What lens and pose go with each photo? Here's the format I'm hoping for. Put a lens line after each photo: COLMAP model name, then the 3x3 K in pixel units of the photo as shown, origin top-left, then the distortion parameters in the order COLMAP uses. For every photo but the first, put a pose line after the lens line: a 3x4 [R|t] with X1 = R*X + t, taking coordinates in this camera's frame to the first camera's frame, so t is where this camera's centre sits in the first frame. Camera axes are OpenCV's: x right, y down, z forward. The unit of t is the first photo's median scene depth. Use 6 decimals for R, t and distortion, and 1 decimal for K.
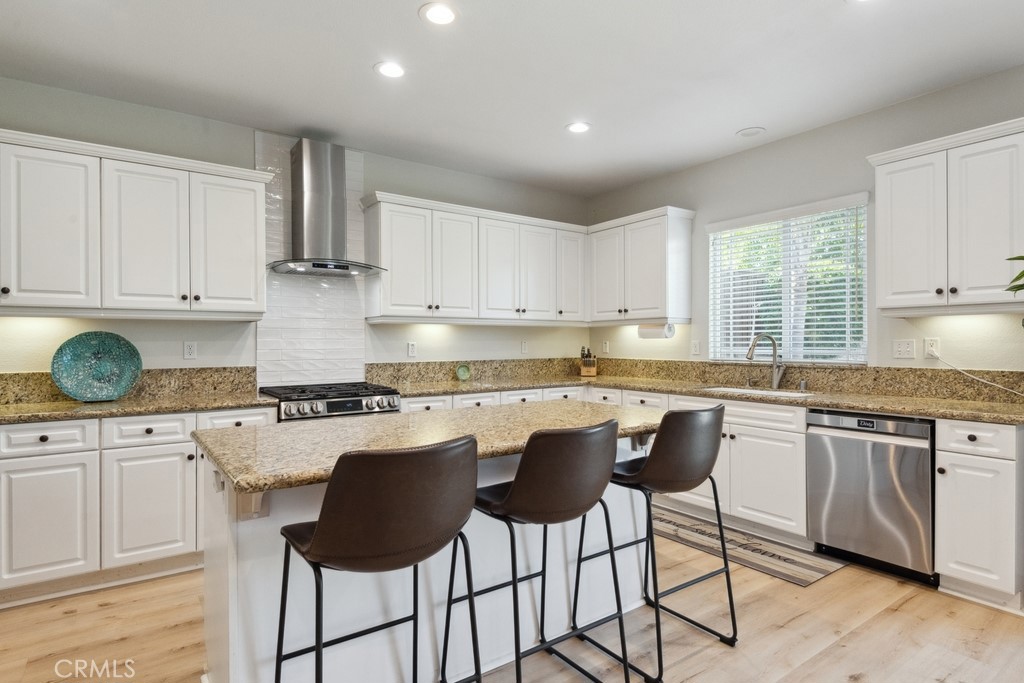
lens RADIAL K [[545.7, 0, 515.3], [0, 545.7, 341.1], [0, 0, 1]] dist [0.021882, -0.005336]
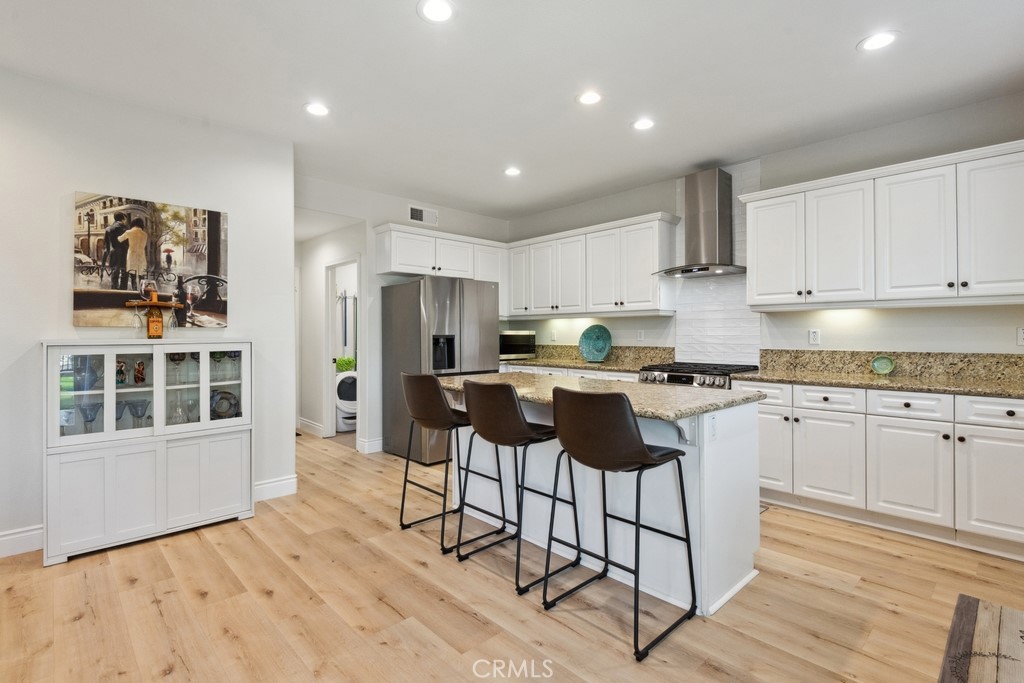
lens RADIAL K [[488.3, 0, 498.3], [0, 488.3, 331.0], [0, 0, 1]] dist [0.000442, -0.001834]
pose [[0.108155, -0.001144, -0.994133, 0.692094], [0.003927, 0.999992, -0.000723, 0.003498], [0.994126, -0.003825, 0.108159, 0.394889]]
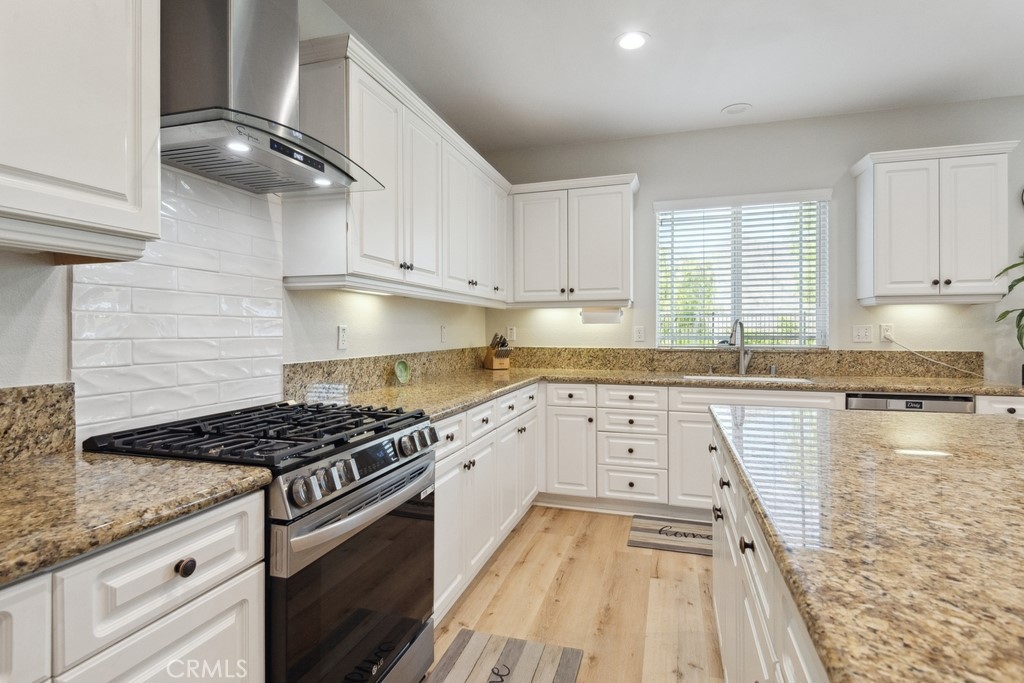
lens RADIAL K [[514.6, 0, 512.9], [0, 514.6, 329.4], [0, 0, 1]] dist [0.016559, -0.005948]
pose [[0.795649, 0.003767, 0.605746, -0.427338], [-0.003413, 0.999993, -0.001737, 0.008346], [-0.605748, -0.000686, 0.795656, 0.511936]]
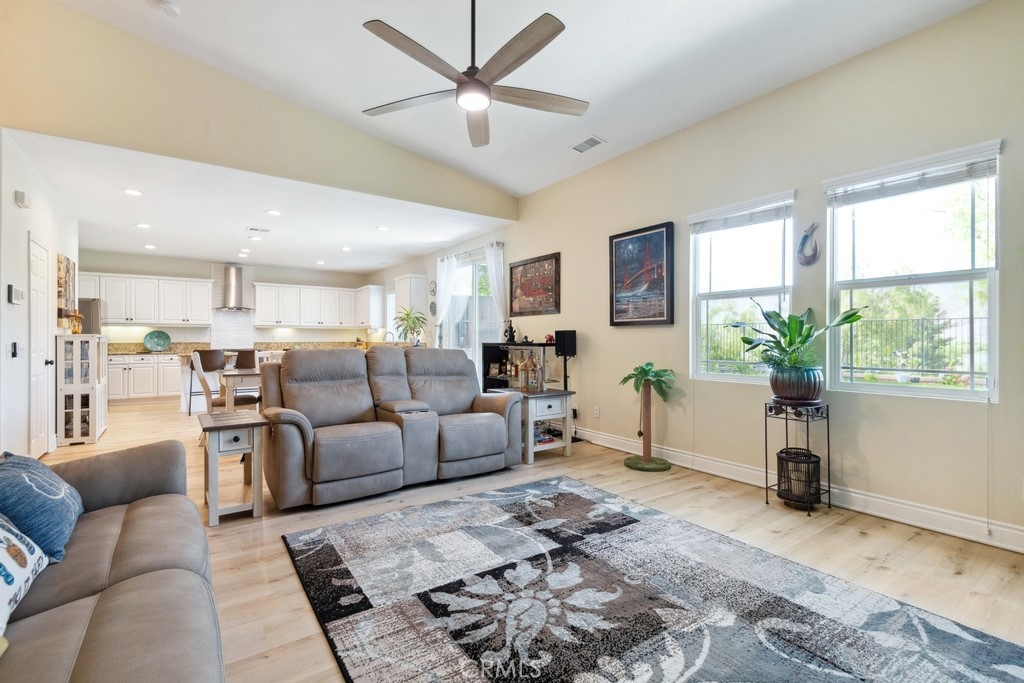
lens RADIAL K [[479.4, 0, 529.7], [0, 479.4, 336.3], [0, 0, 1]] dist [0.018639, -0.005727]
pose [[0.999996, 0.002255, 0.001668, 1.205492], [-0.002243, 0.999974, -0.006856, 0.026103], [-0.001684, 0.006853, 0.999975, -1.560723]]
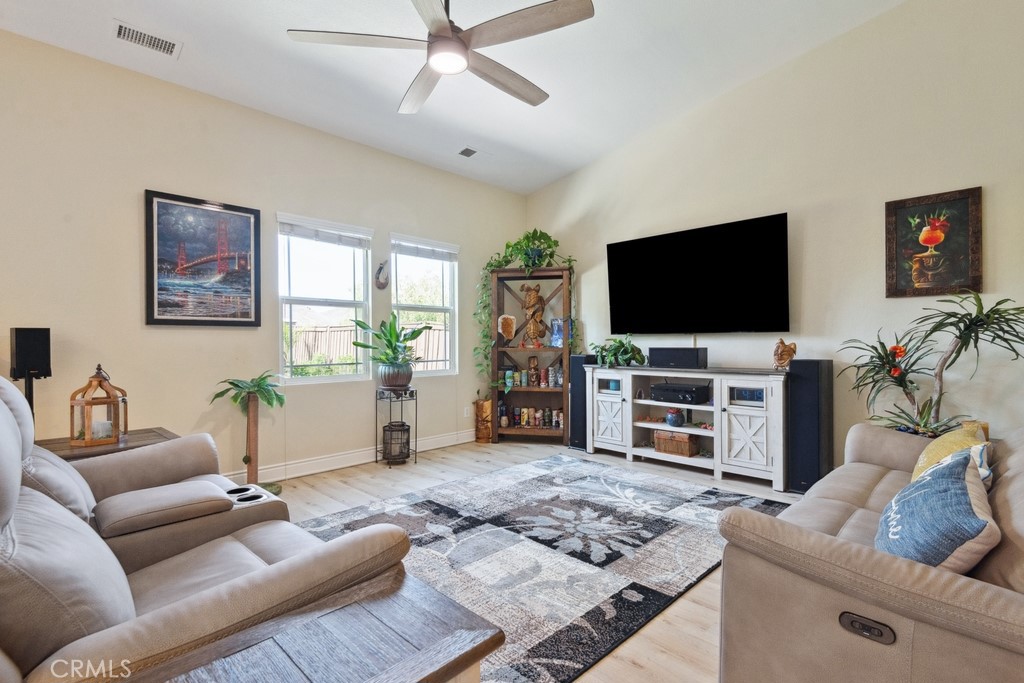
lens RADIAL K [[479.4, 0, 500.5], [0, 479.4, 345.1], [0, 0, 1]] dist [0.018639, -0.005727]
pose [[-0.161249, -0.001482, 0.986913, 0.456864], [0.004693, 0.999986, 0.002268, 0.027160], [-0.986903, 0.004997, -0.161240, -0.750242]]
